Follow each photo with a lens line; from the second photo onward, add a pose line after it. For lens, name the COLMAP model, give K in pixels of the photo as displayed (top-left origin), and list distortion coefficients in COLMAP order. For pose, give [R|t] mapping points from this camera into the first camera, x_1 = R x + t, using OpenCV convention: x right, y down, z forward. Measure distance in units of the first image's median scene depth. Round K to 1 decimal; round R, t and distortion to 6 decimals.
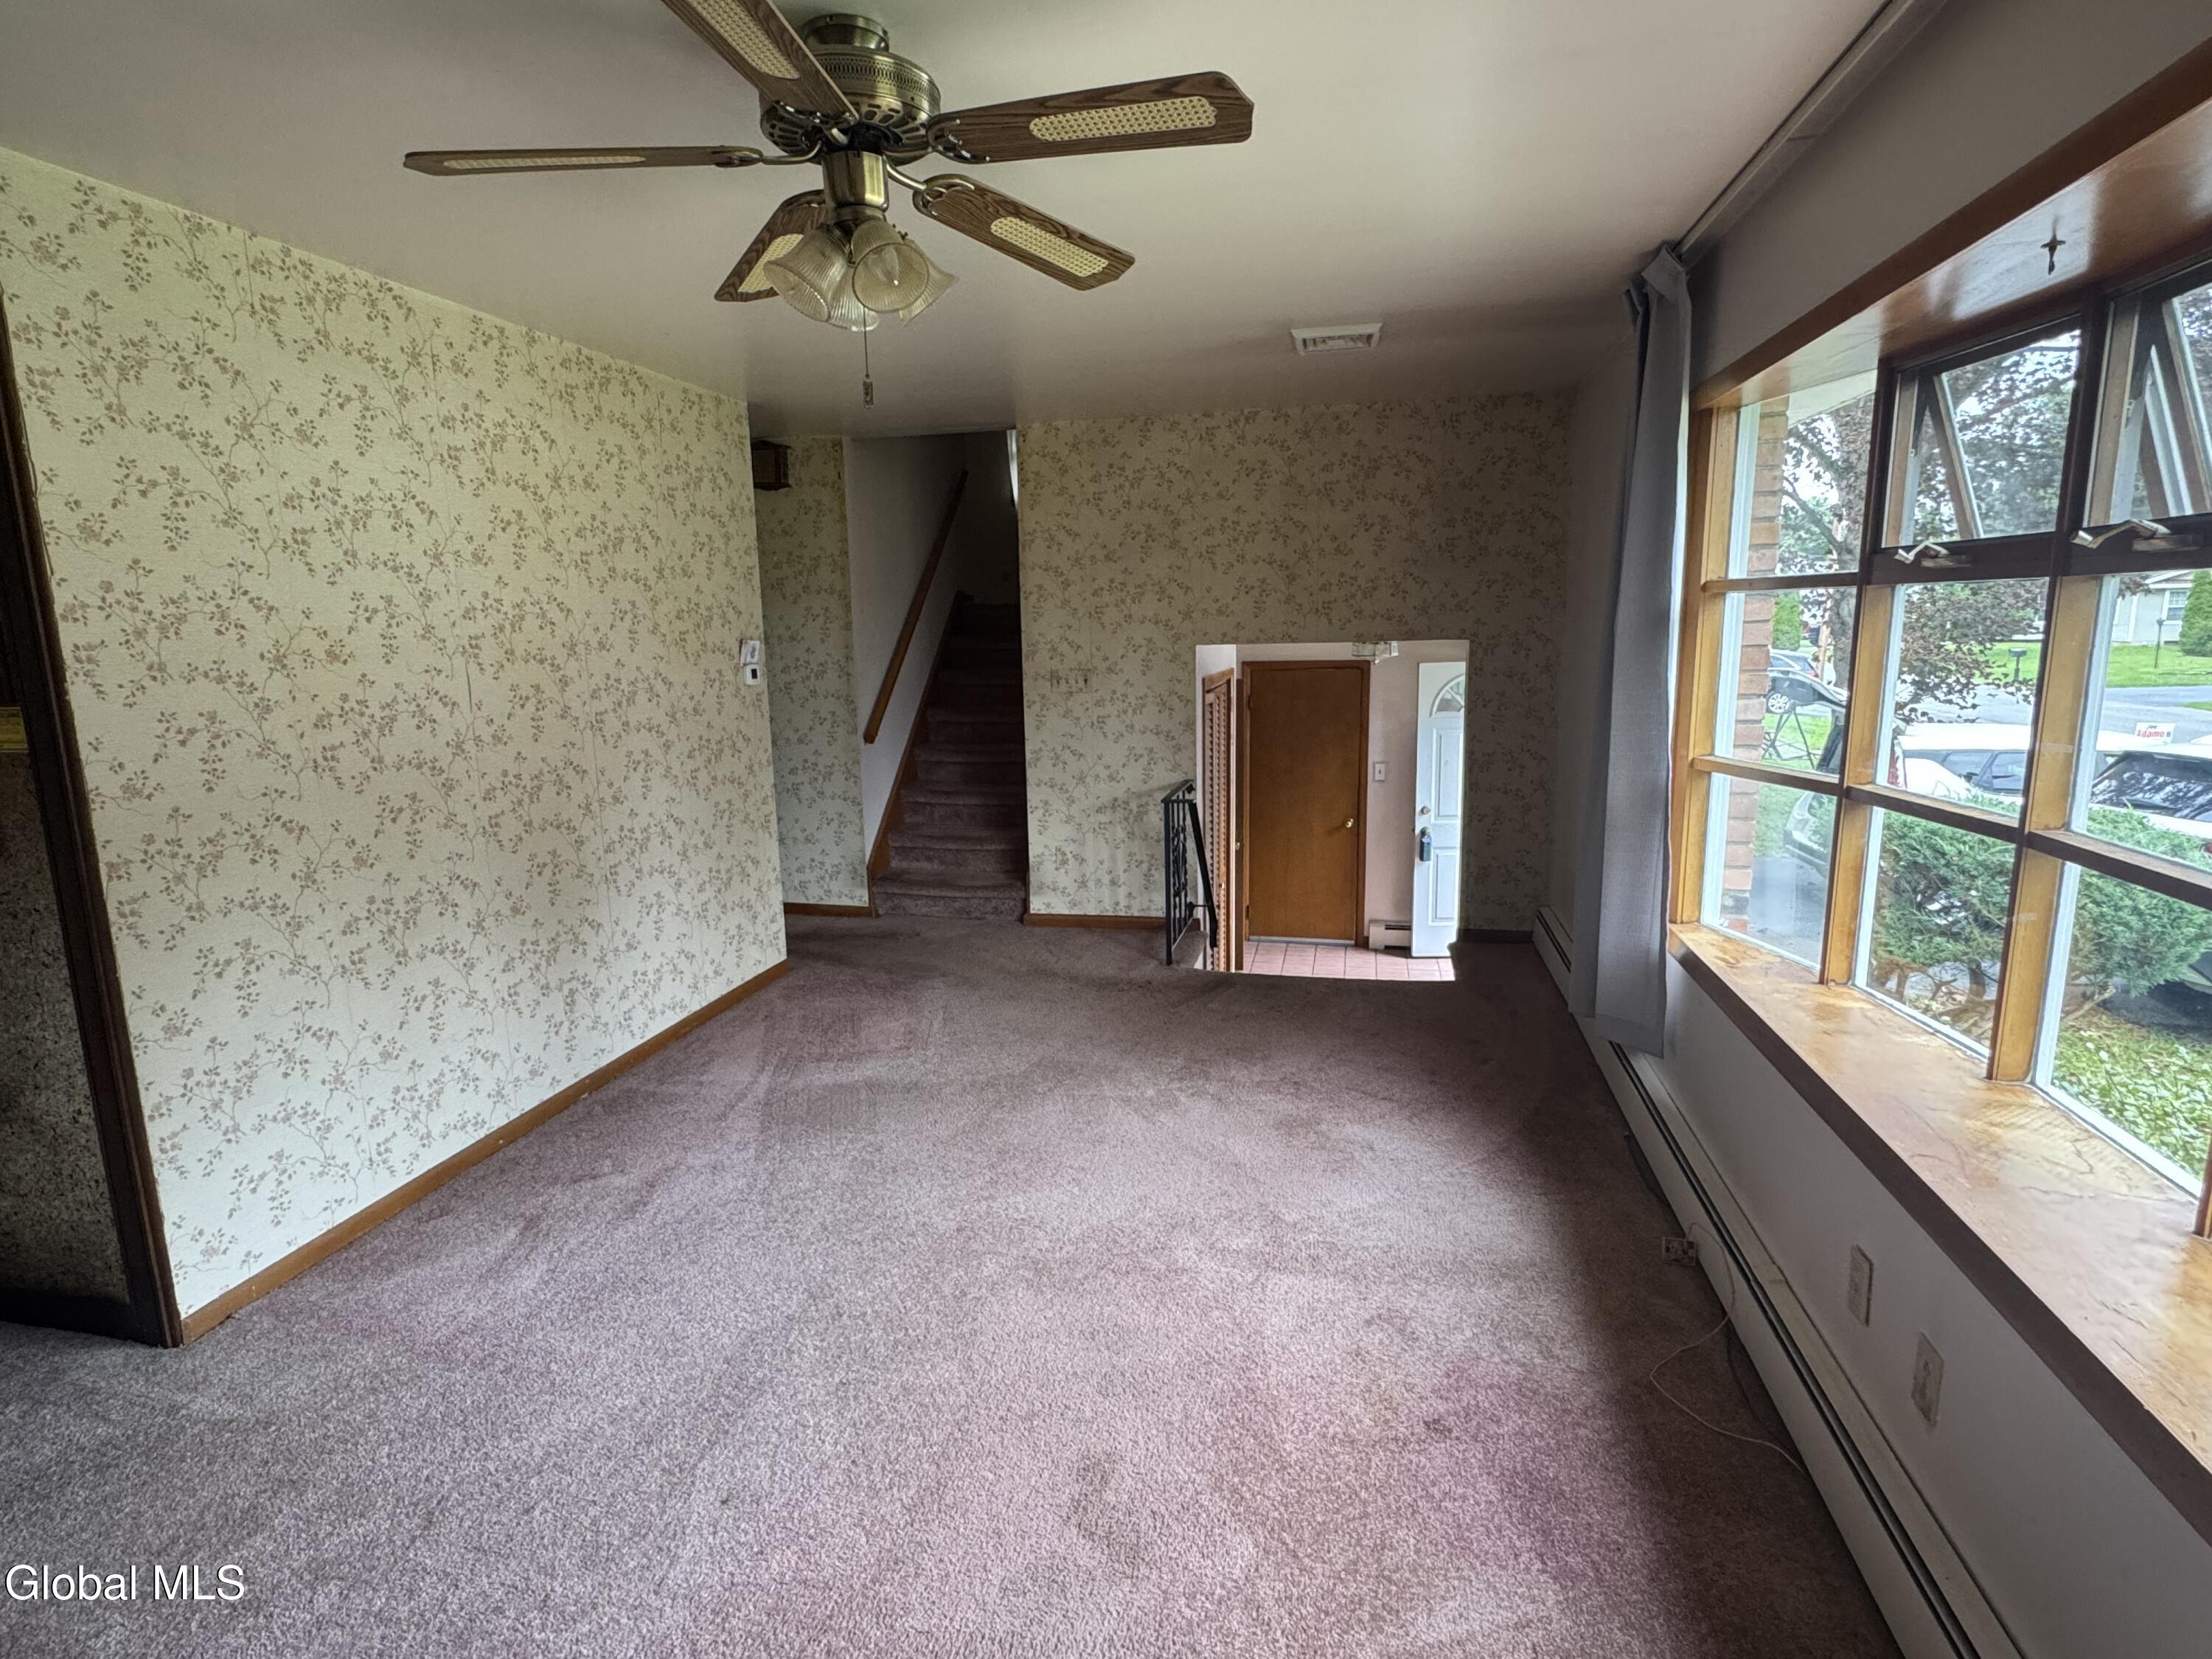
lens RADIAL K [[1158.5, 0, 1104.0], [0, 1158.5, 829.3], [0, 0, 1]] dist [-0.005181, 0.000202]
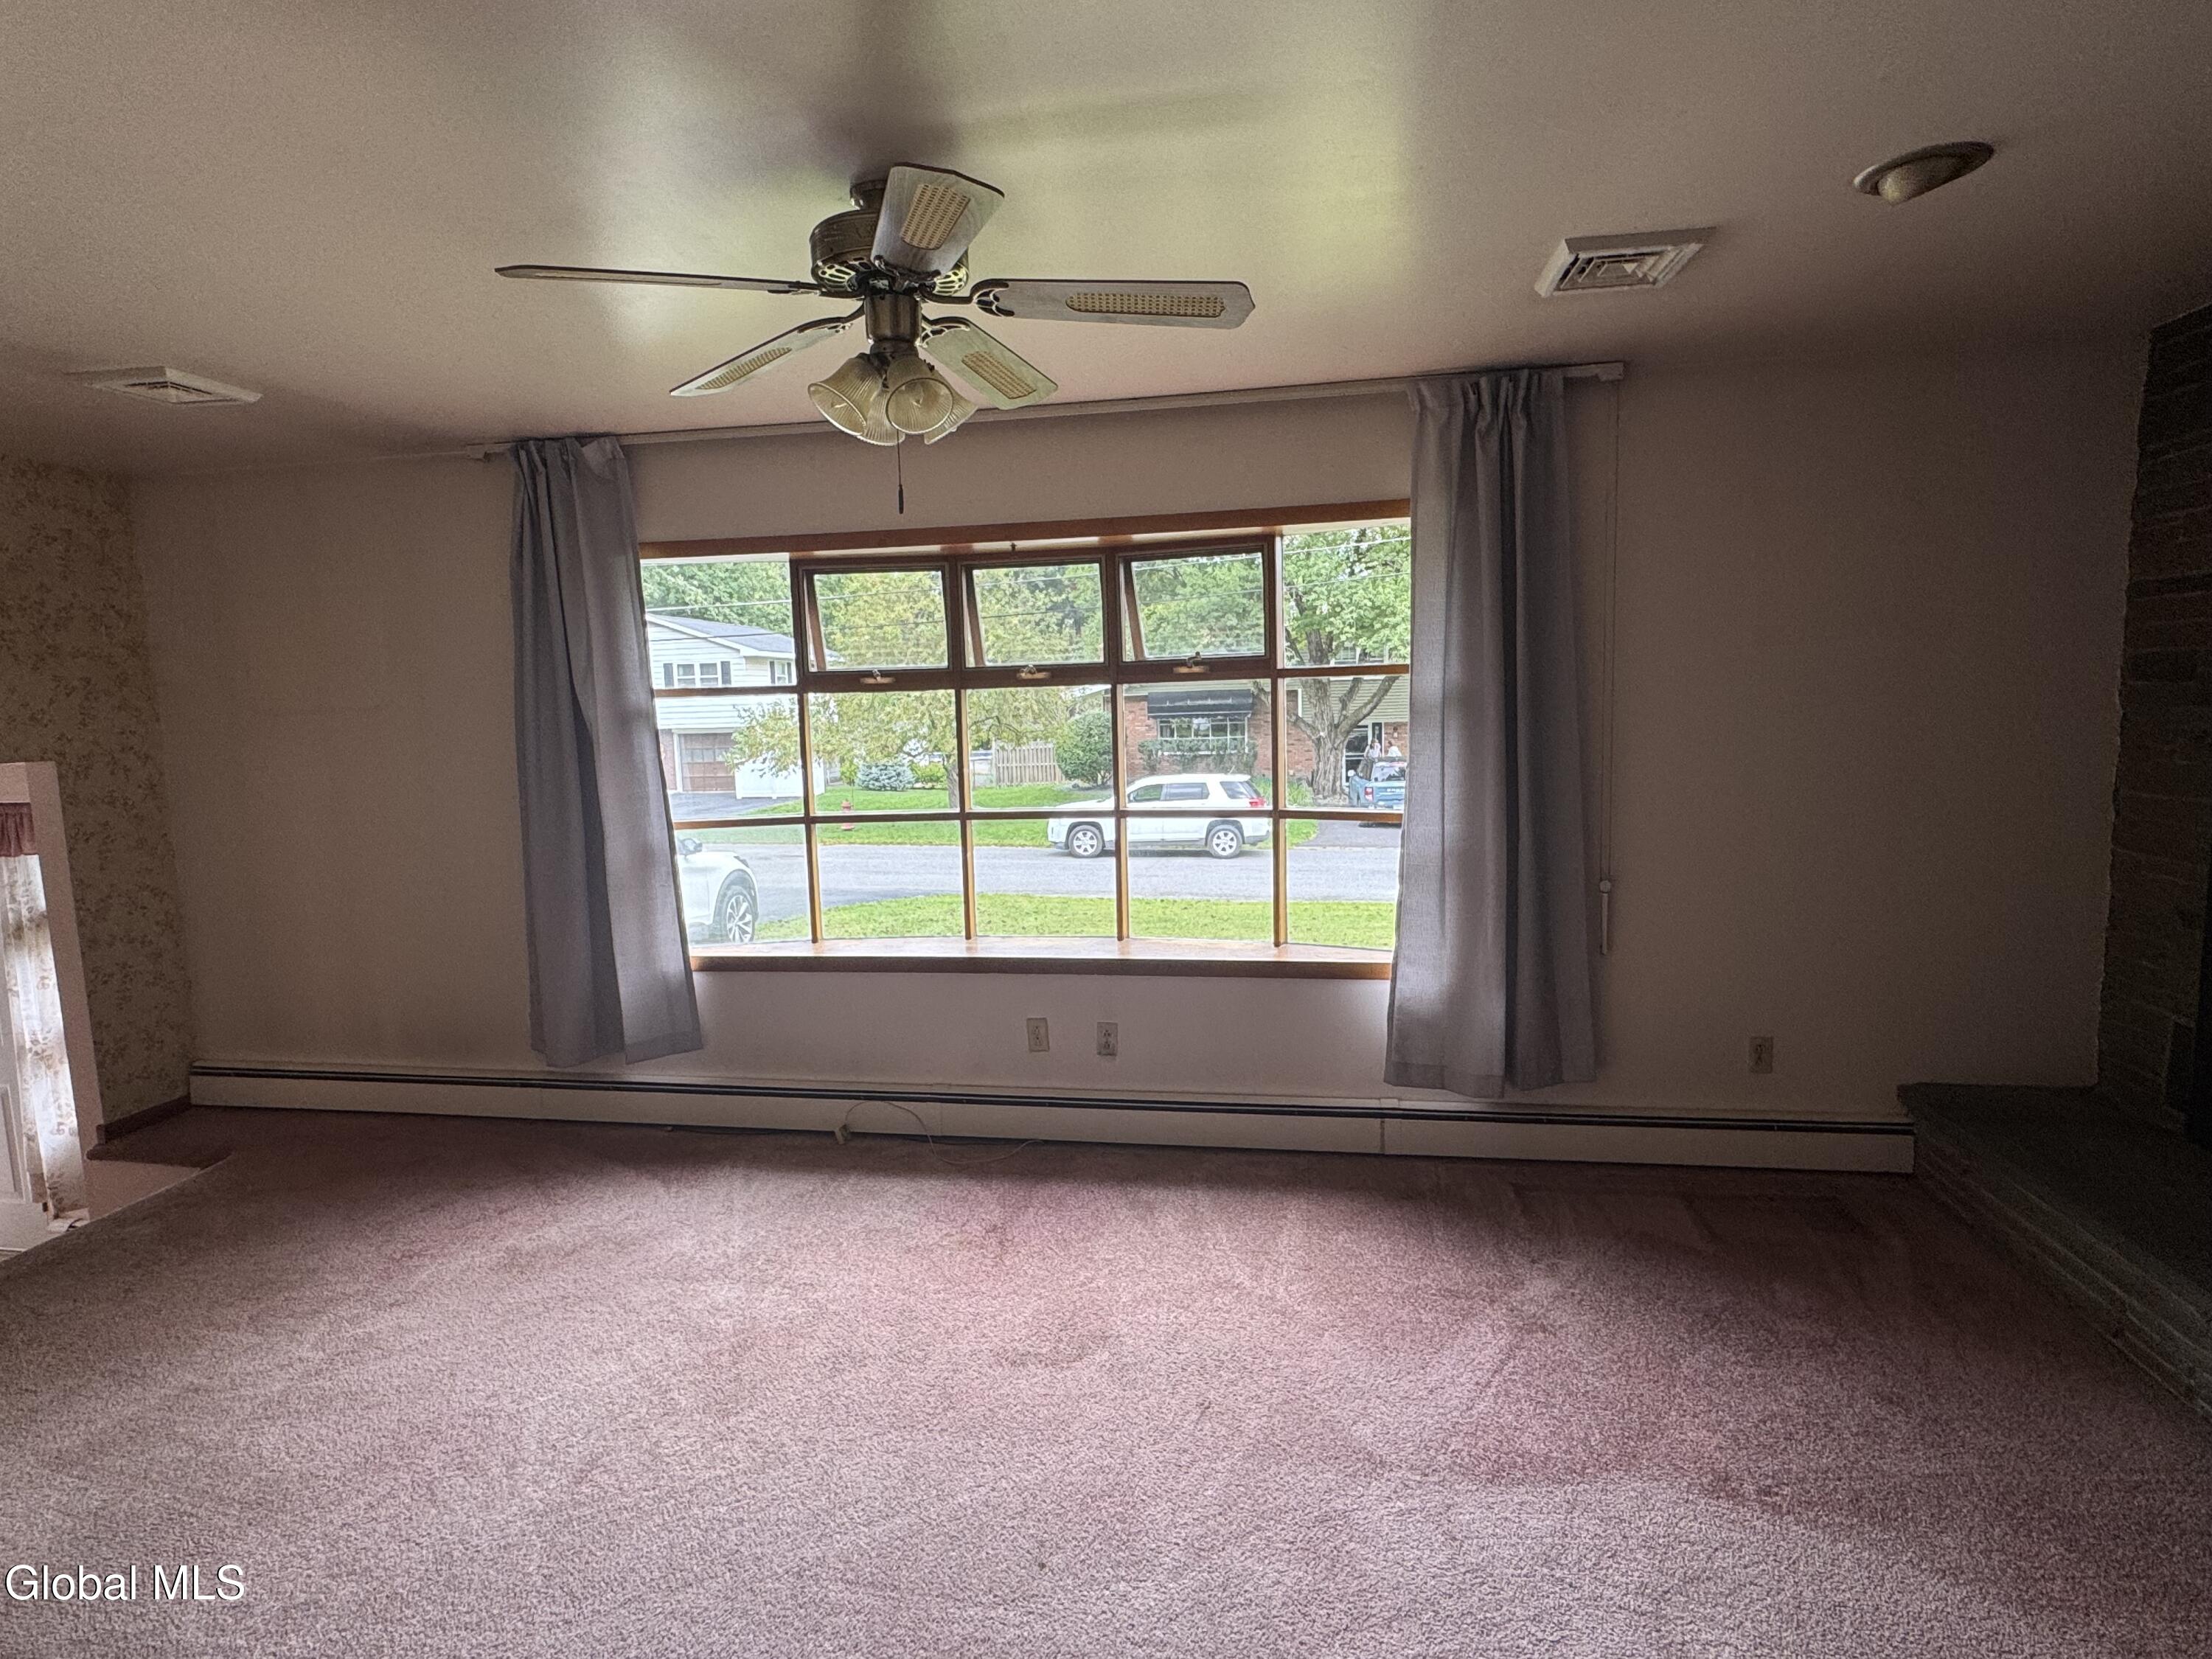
lens RADIAL K [[1158.5, 0, 1104.2], [0, 1158.5, 831.8], [0, 0, 1]] dist [-0.005181, 0.000202]
pose [[-0.055476, -0.098577, 0.993582, -0.703602], [0.208201, 0.972097, 0.108070, -0.074117], [-0.976512, 0.212860, -0.033404, 0.471321]]
